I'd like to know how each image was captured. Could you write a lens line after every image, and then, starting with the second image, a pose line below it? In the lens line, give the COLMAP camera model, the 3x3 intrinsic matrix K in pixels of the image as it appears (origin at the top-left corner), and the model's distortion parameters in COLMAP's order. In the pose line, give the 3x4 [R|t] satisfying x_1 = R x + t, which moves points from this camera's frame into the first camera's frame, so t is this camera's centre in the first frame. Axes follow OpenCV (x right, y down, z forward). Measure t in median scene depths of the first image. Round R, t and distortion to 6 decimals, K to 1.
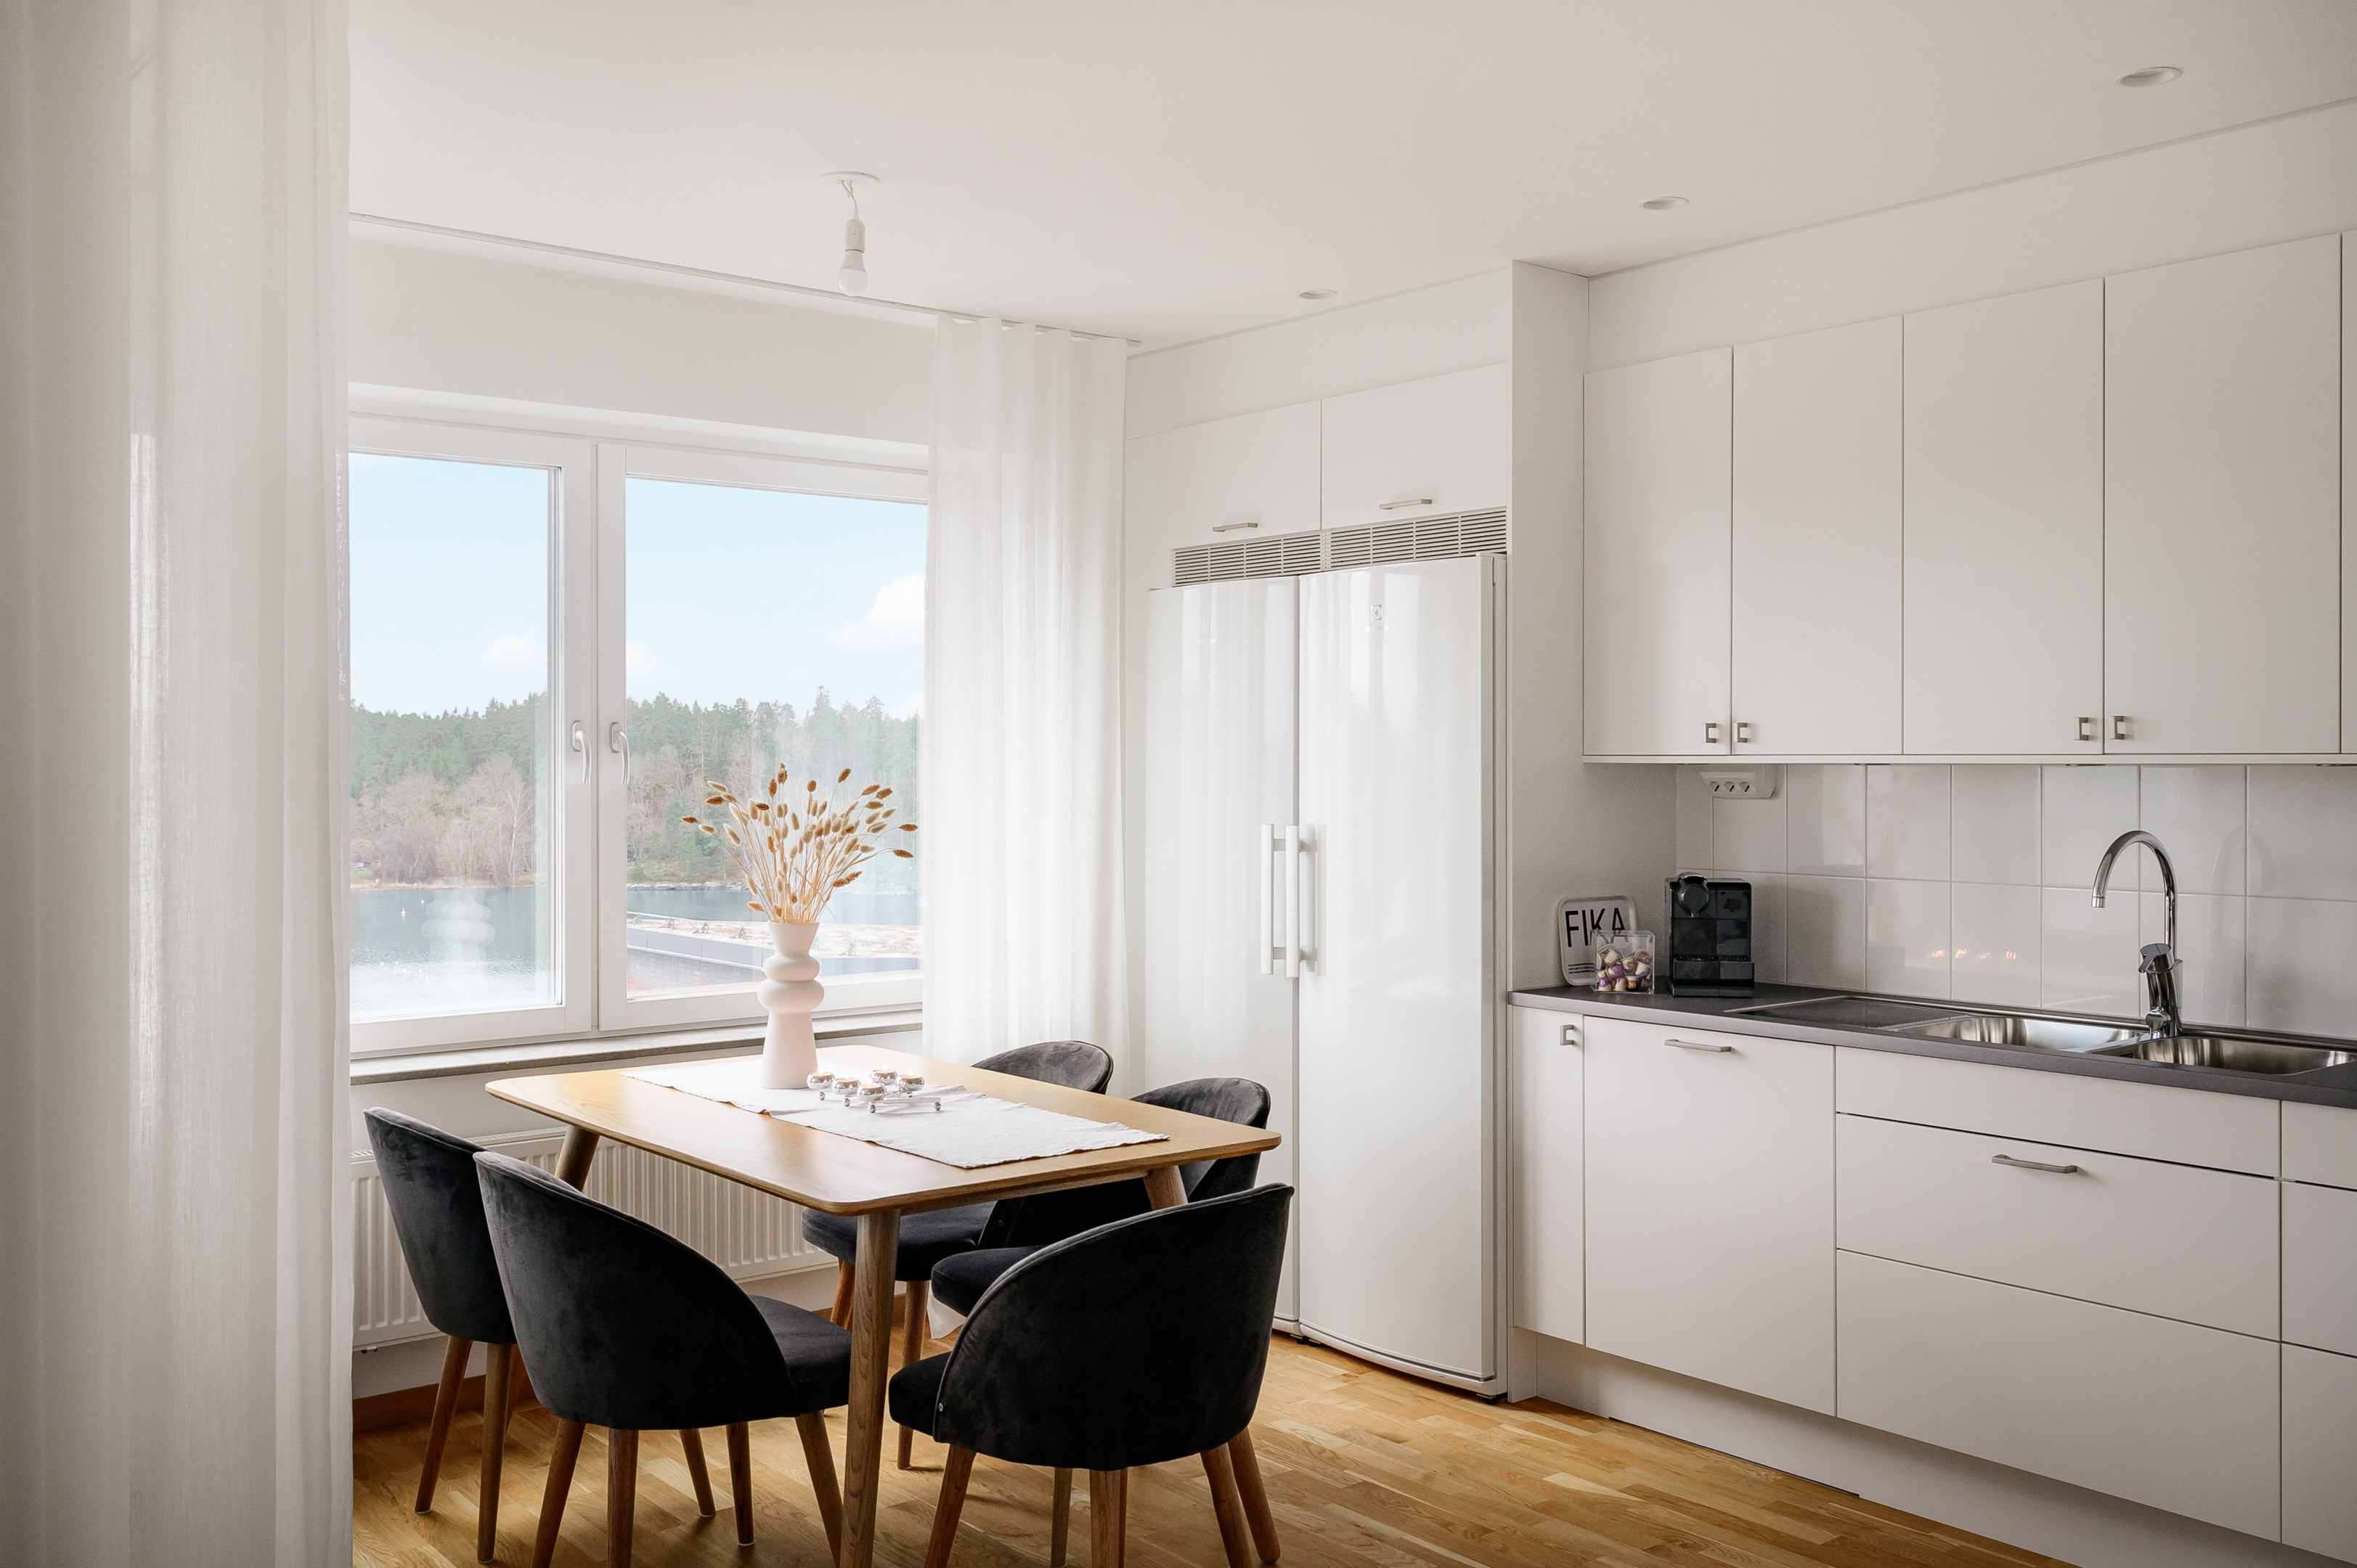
lens RADIAL K [[2022.0, 0, 1174.8], [0, 2022.0, 760.5], [0, 0, 1]] dist [-0.000190, -0.000993]
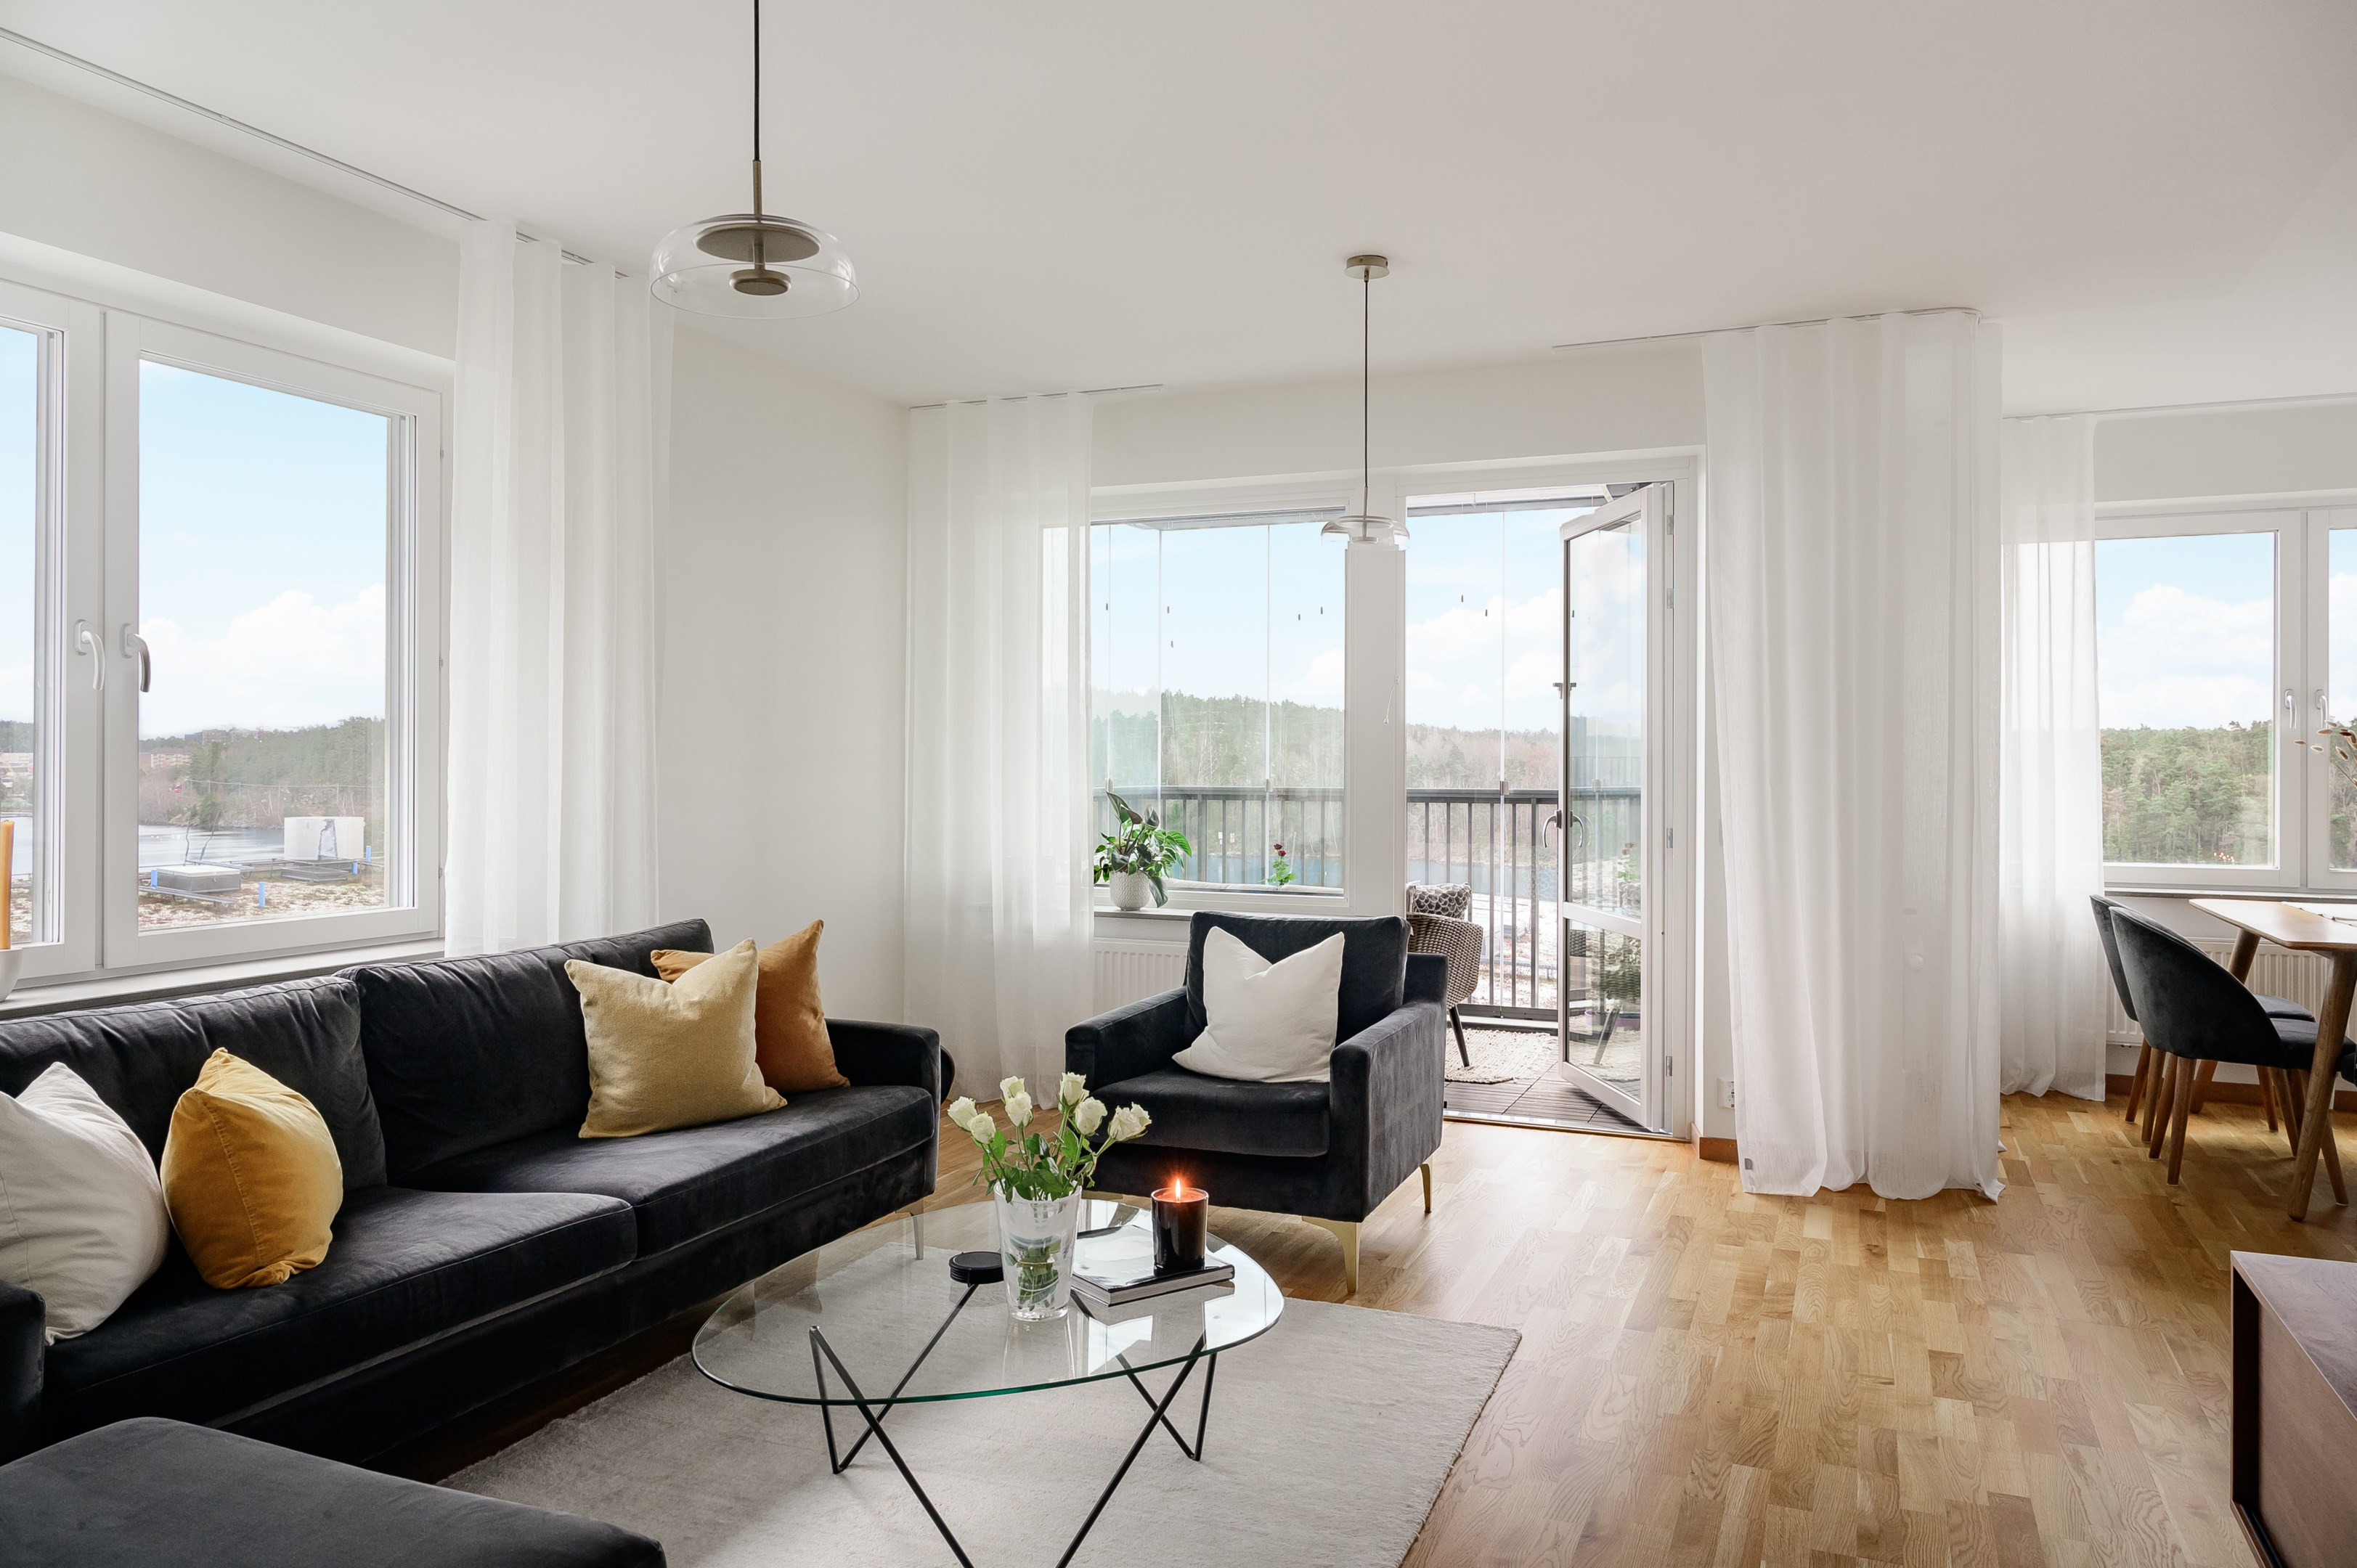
lens RADIAL K [[1590.5, 0, 1180.4], [0, 1590.5, 772.8], [0, 0, 1]] dist [-0.003121, 0.003329]
pose [[0.464740, 0.008770, -0.885404, 0.448240], [-0.004661, 0.999961, 0.007458, 0.044918], [0.885435, 0.000661, 0.464763, -0.382024]]
